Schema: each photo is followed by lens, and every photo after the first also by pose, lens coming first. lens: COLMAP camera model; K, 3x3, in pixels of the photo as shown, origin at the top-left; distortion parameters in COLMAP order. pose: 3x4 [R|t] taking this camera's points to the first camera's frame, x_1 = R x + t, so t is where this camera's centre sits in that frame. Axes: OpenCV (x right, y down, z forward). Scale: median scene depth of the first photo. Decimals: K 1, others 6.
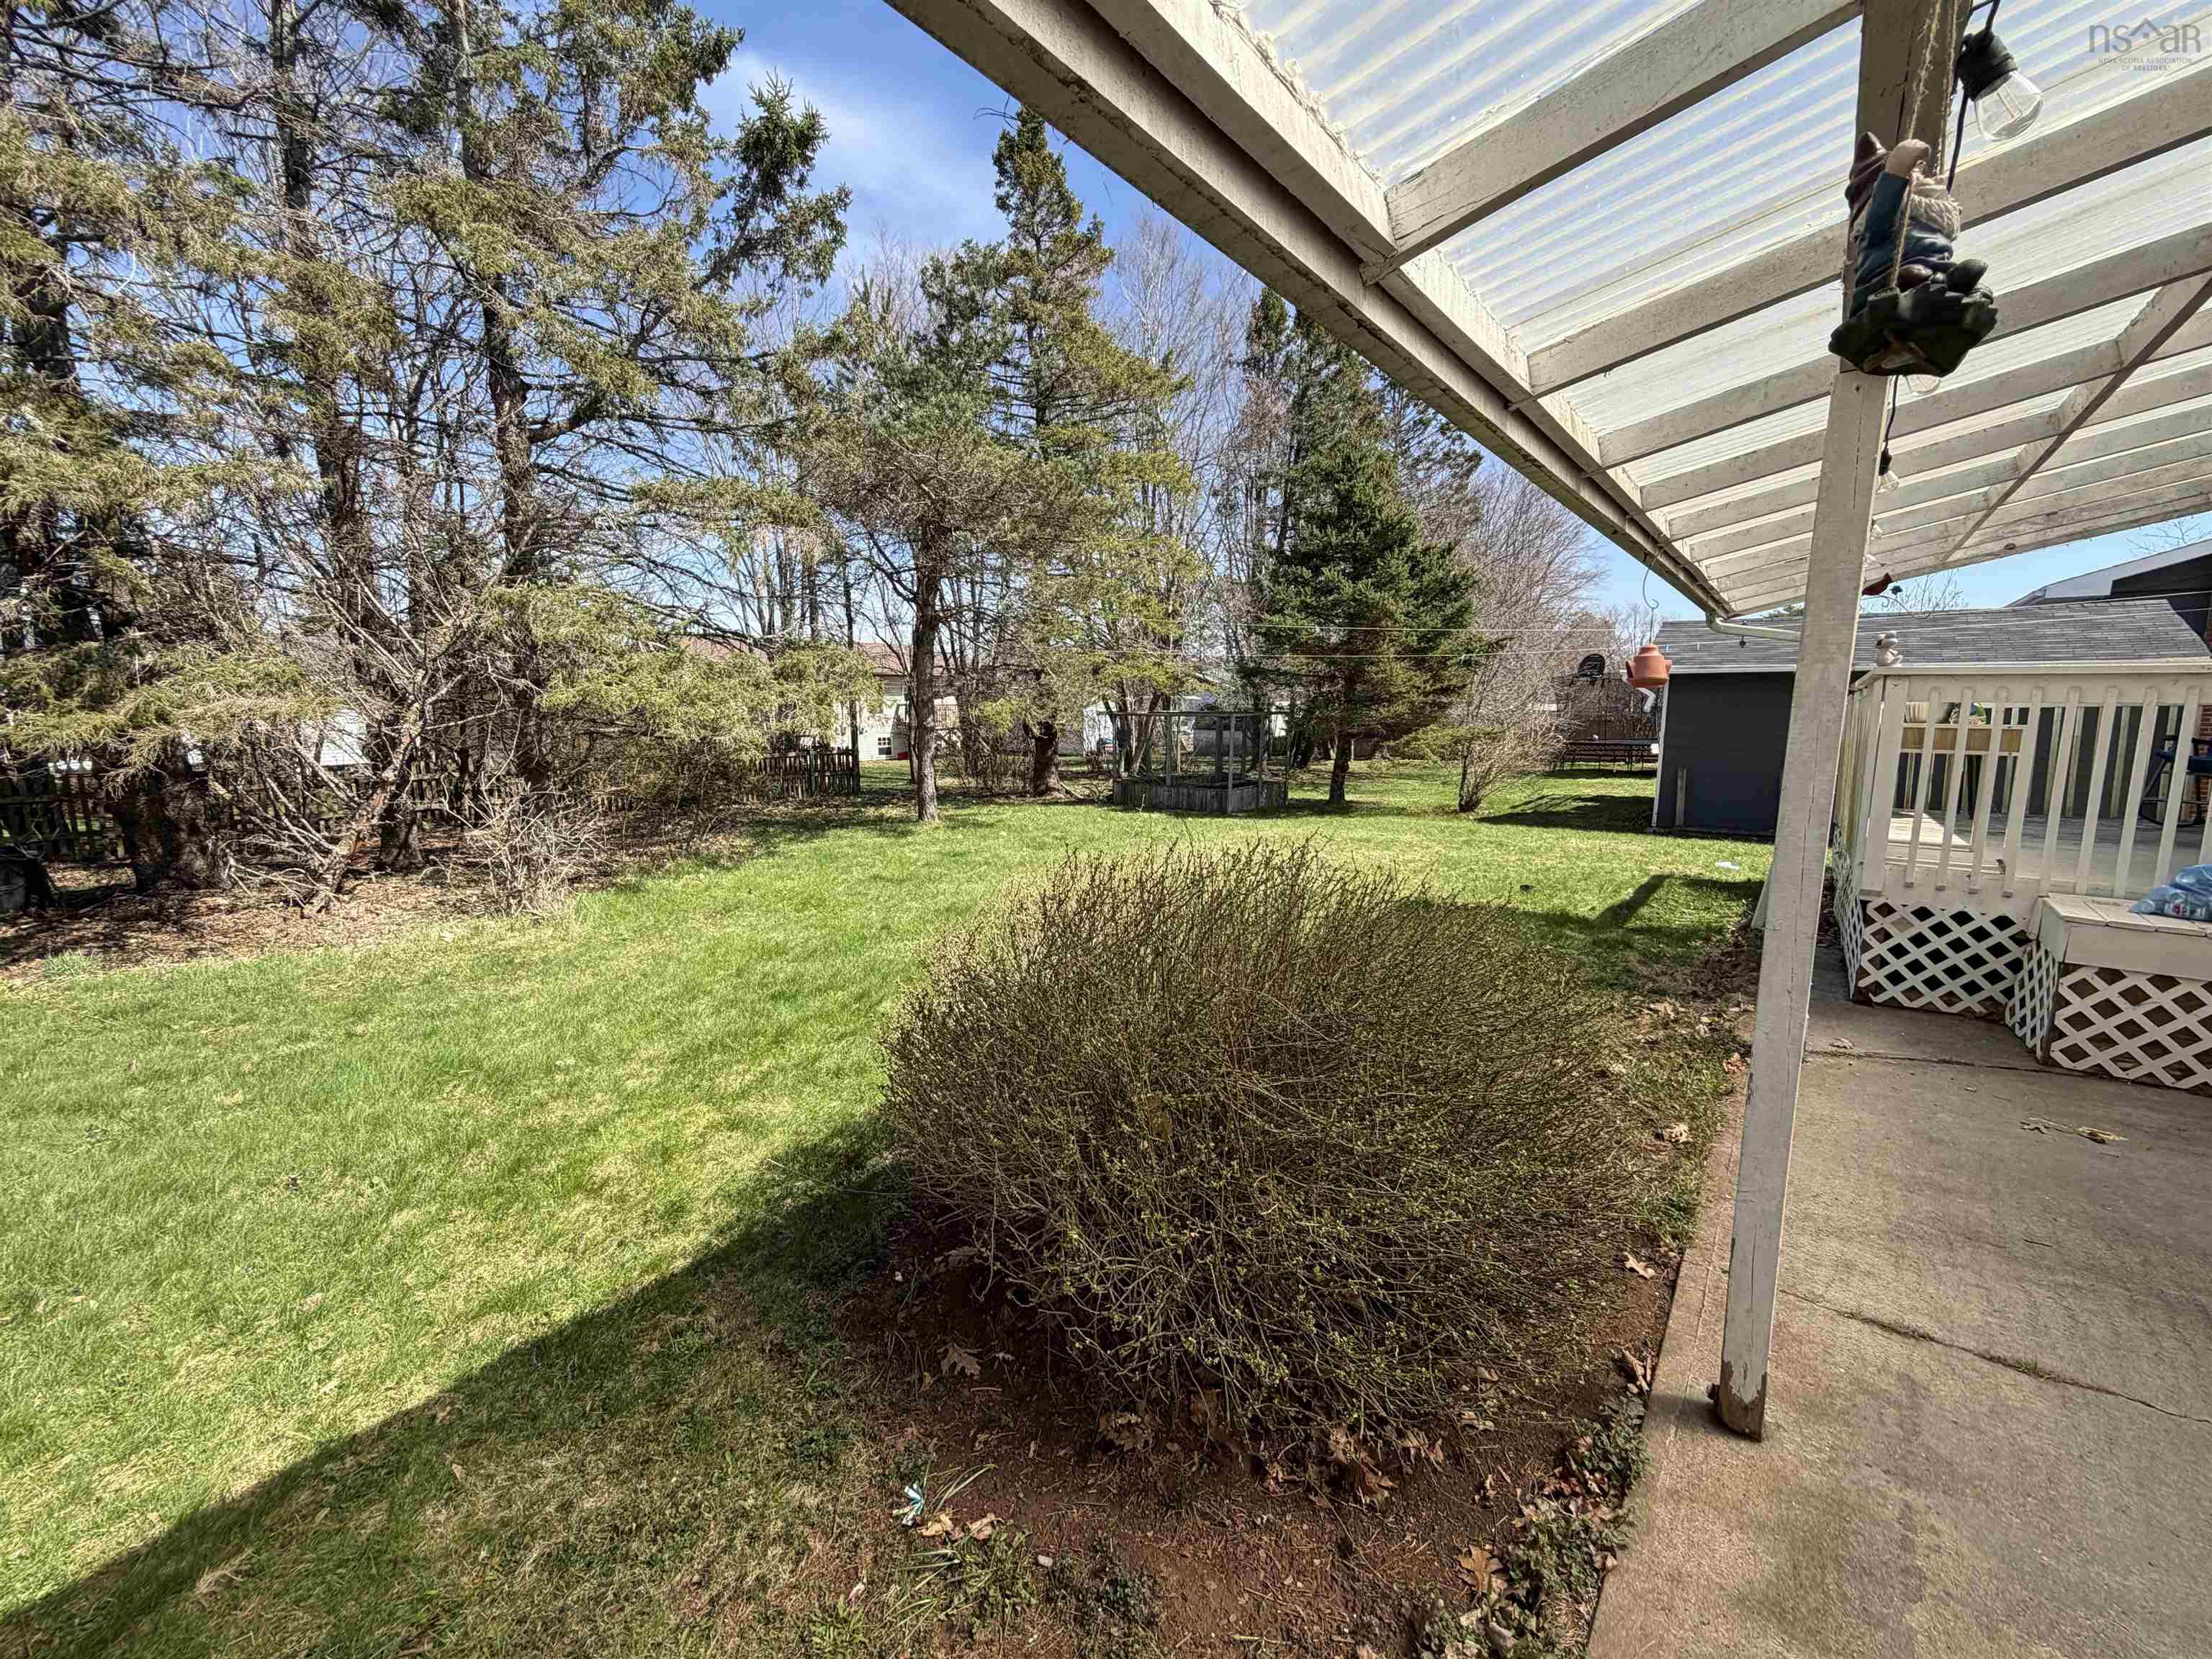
lens RADIAL K [[890.5, 0, 1102.2], [0, 890.5, 829.4], [0, 0, 1]] dist [0.000060, 0.000354]
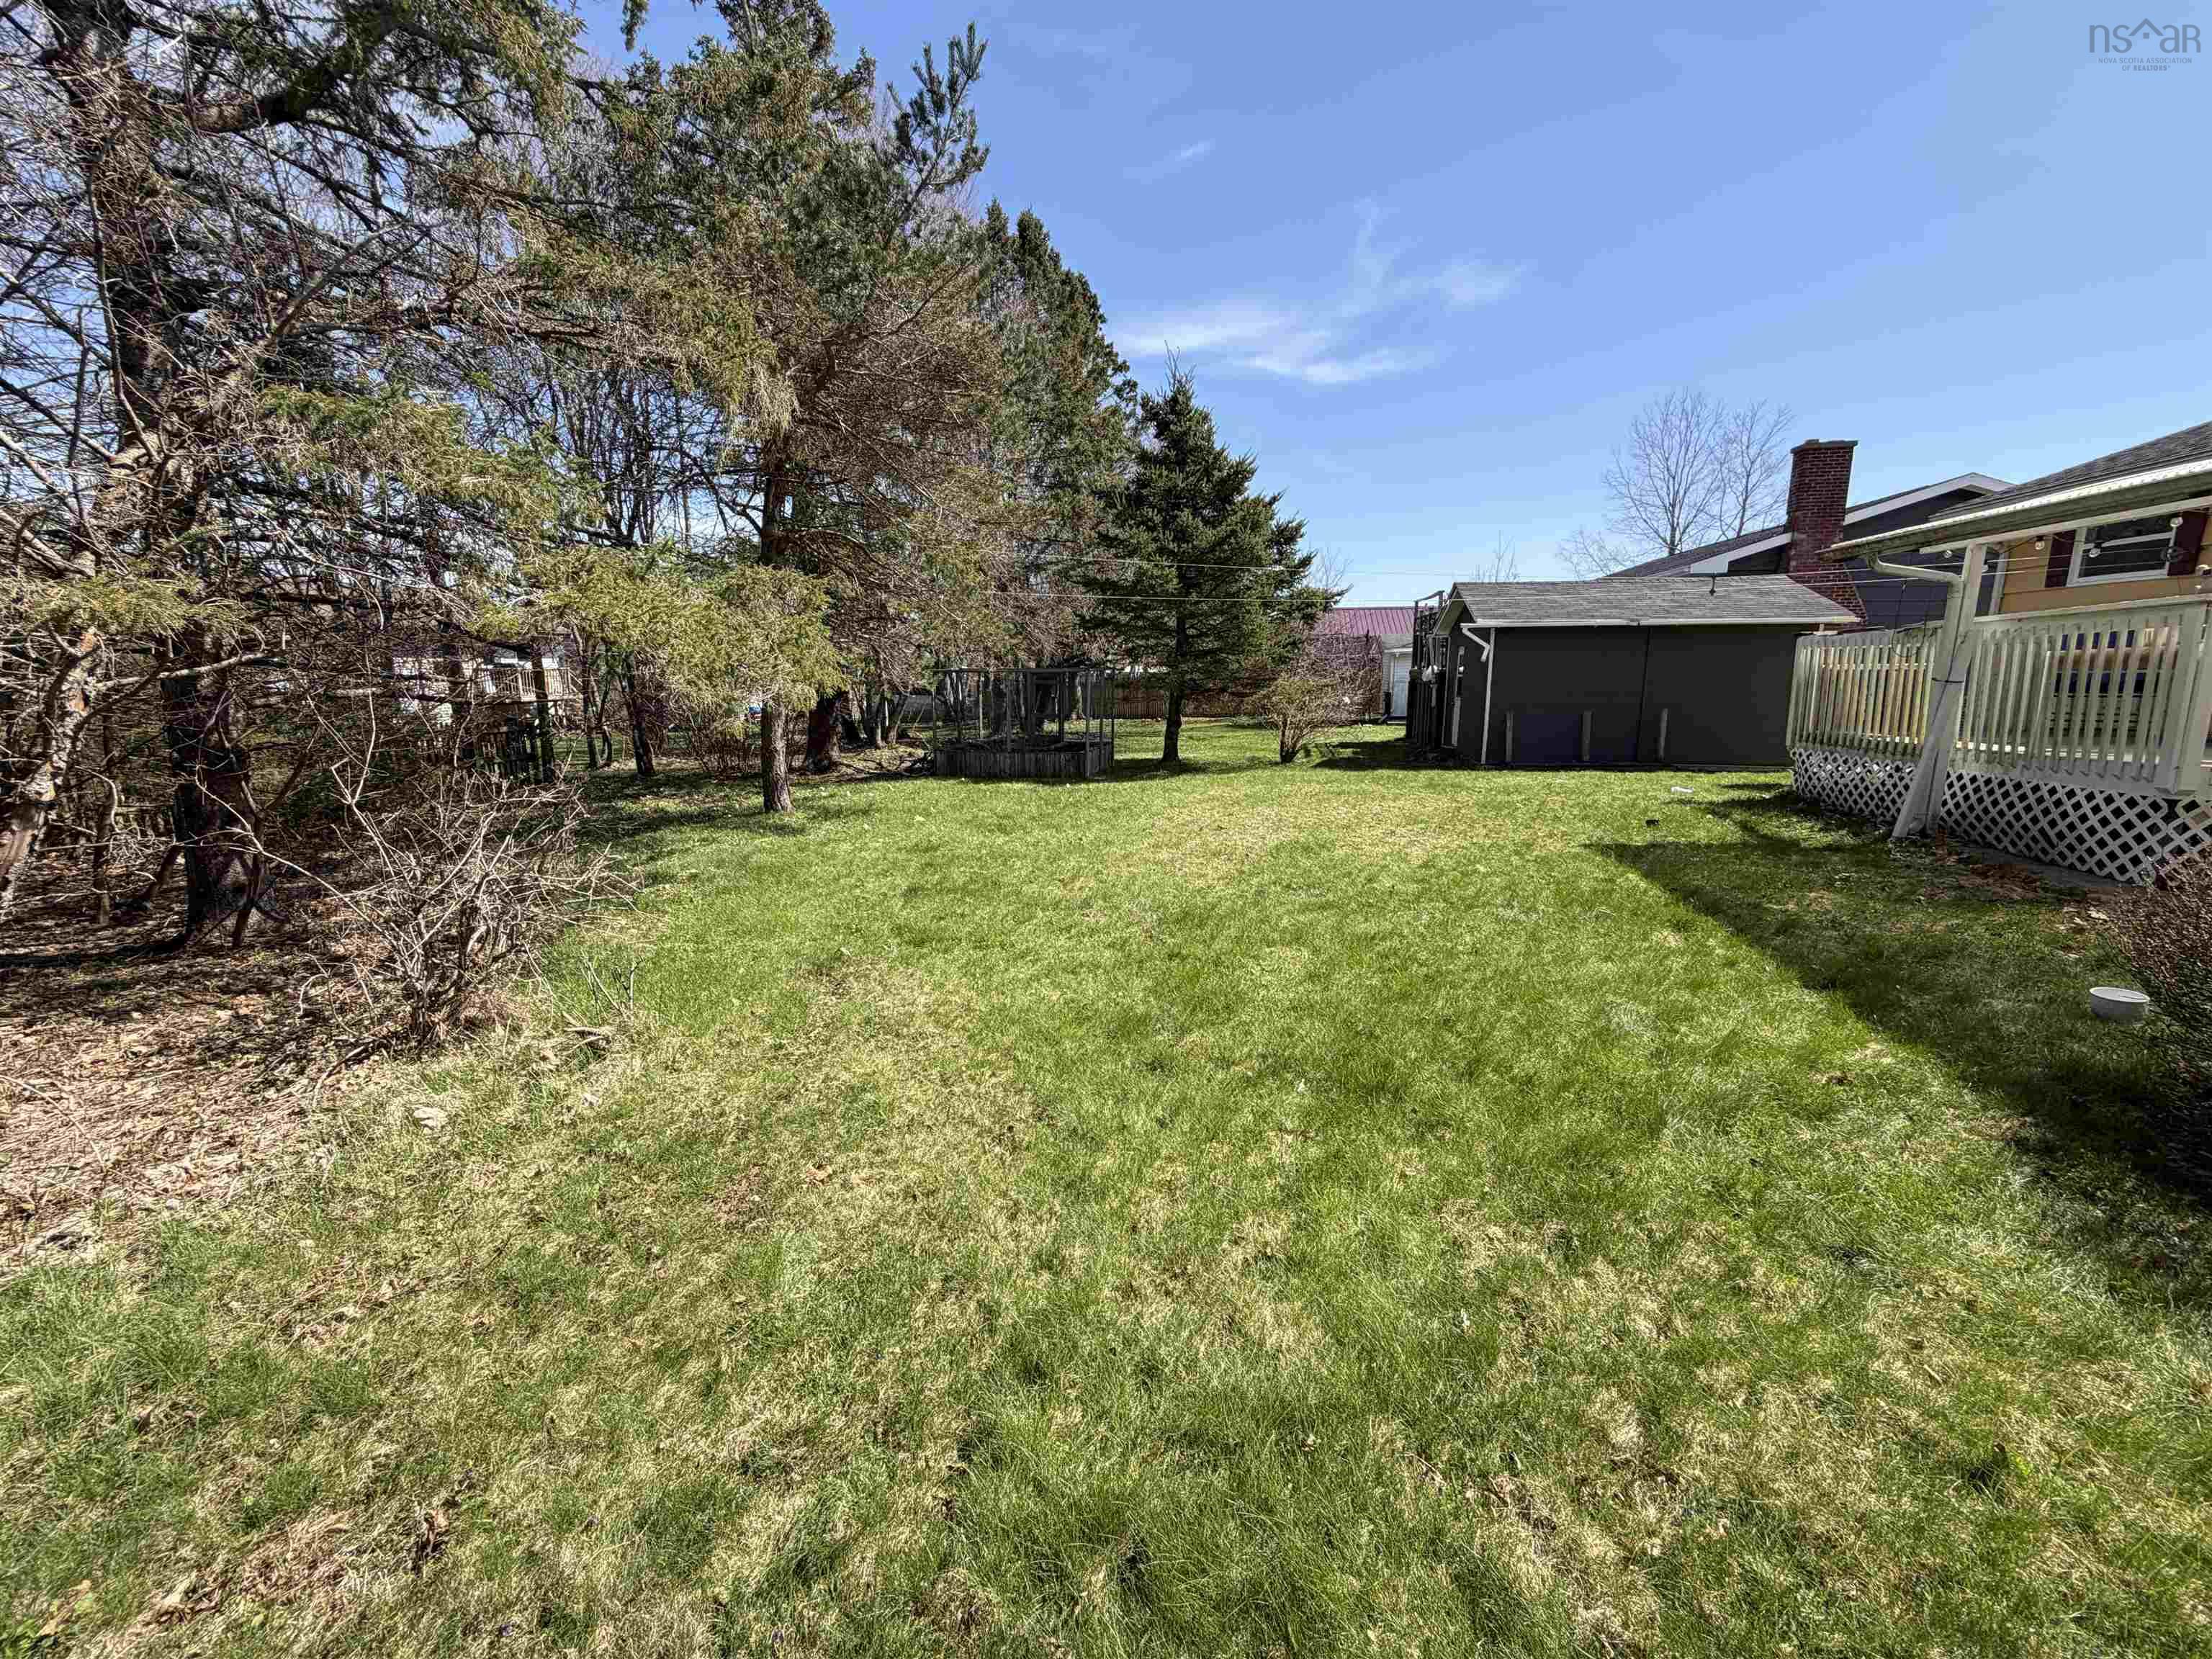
lens RADIAL K [[880.6, 0, 1120.0], [0, 880.6, 829.5], [0, 0, 1]] dist [0.001216, 0.000205]
pose [[0.880754, -0.092572, 0.464439, -0.291923], [0.075289, 0.995607, 0.055668, -0.013179], [-0.467552, -0.014063, 0.883854, 0.195221]]
